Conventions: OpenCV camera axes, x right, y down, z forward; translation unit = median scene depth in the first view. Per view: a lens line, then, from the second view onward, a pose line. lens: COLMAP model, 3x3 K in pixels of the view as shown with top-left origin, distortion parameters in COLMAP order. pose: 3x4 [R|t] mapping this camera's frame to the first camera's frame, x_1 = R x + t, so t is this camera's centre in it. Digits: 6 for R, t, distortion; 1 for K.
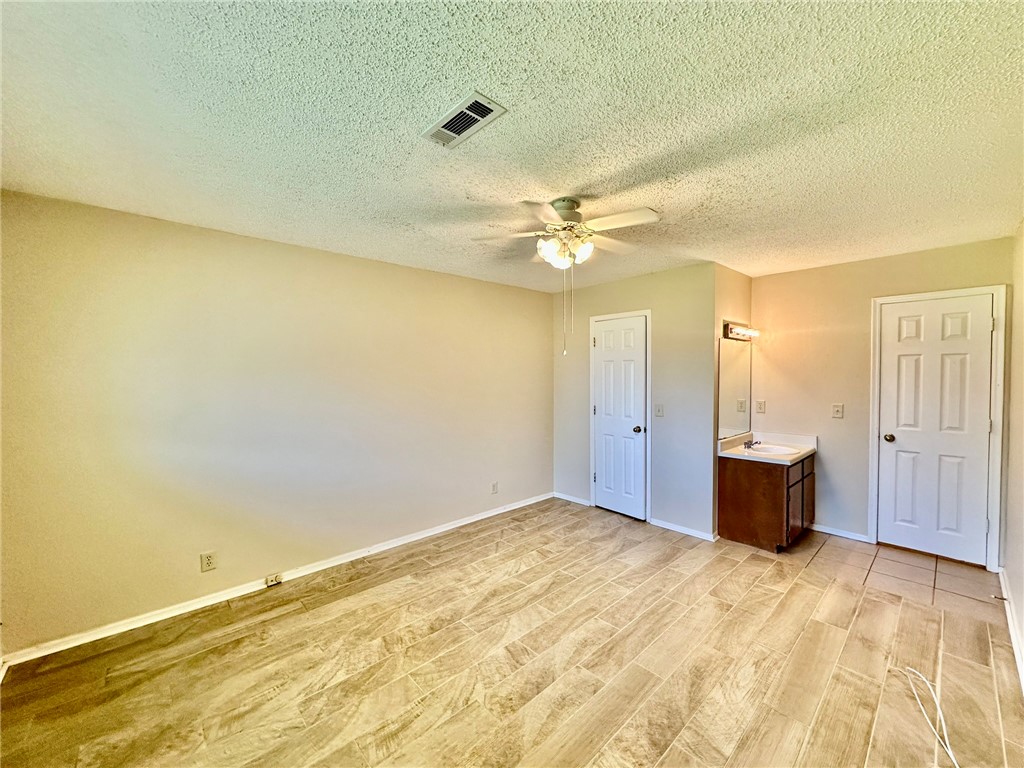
lens RADIAL K [[406.6, 0, 519.4], [0, 406.6, 381.5], [0, 0, 1]] dist [-0.006715, 0.000822]
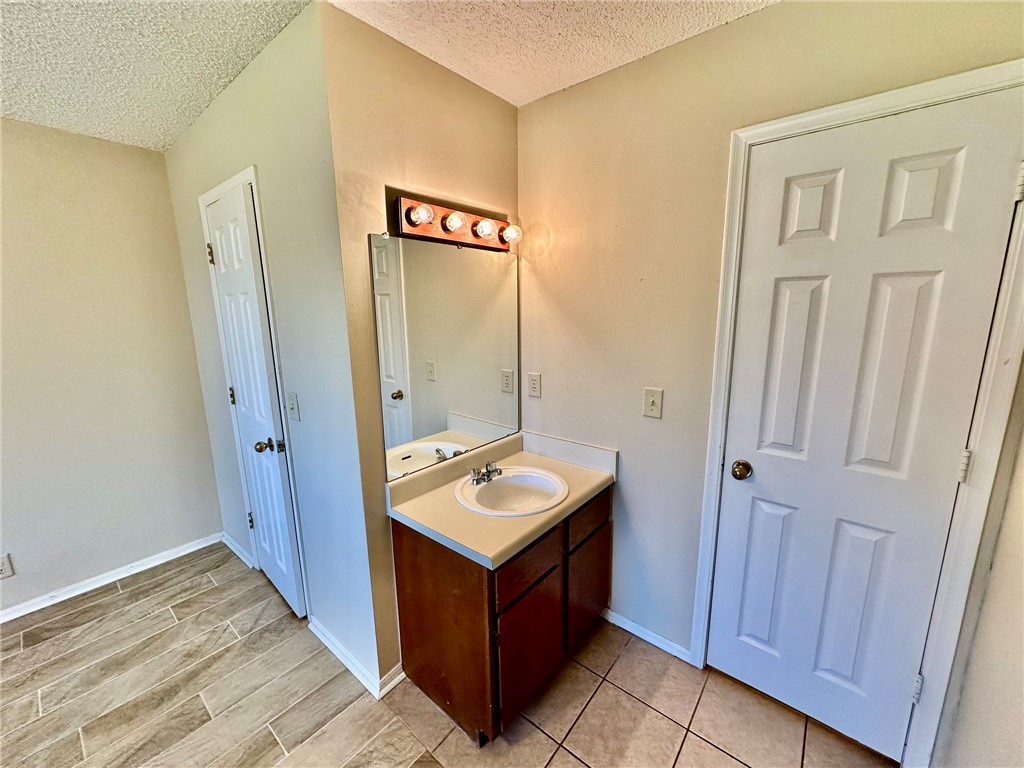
lens RADIAL K [[406.6, 0, 520.3], [0, 406.6, 382.5], [0, 0, 1]] dist [-0.006715, 0.000822]
pose [[0.988630, -0.034846, 0.146275, 0.635925], [0.010528, 0.986431, 0.163838, -0.032322], [-0.149999, -0.160435, 0.975582, 0.640930]]
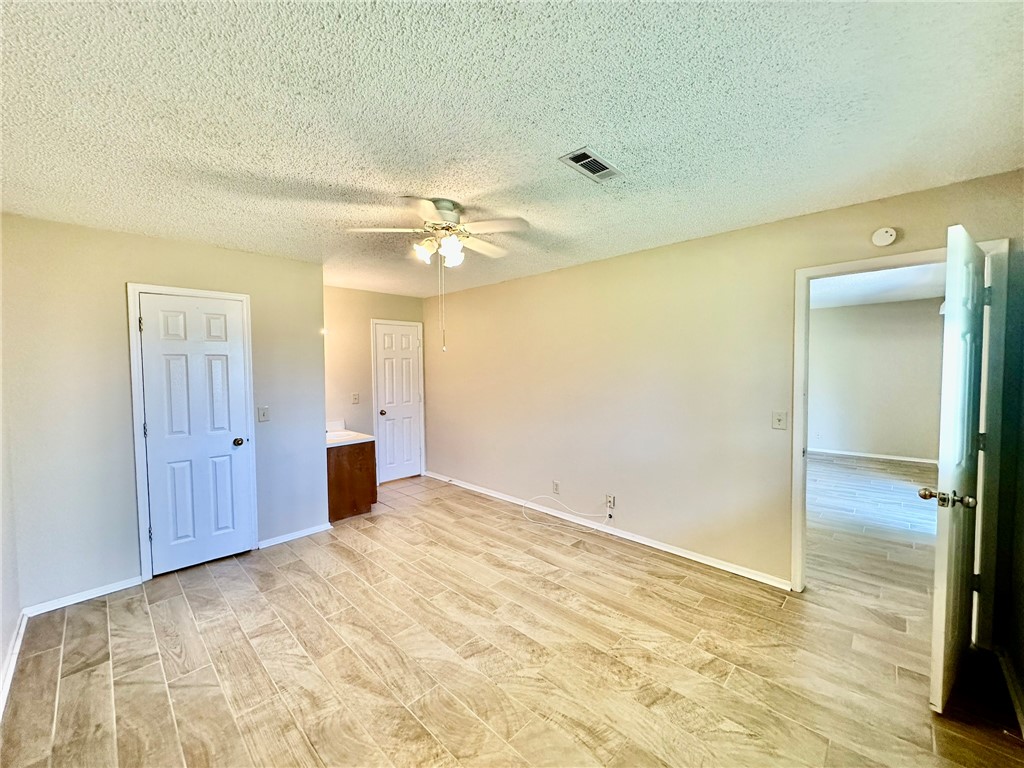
lens RADIAL K [[406.6, 0, 501.6], [0, 406.6, 386.3], [0, 0, 1]] dist [-0.006715, 0.000822]
pose [[-0.037842, -0.042406, 0.998384, -0.649283], [0.033953, 0.998468, 0.043697, -0.012058], [-0.998707, 0.035552, -0.036344, 0.629640]]
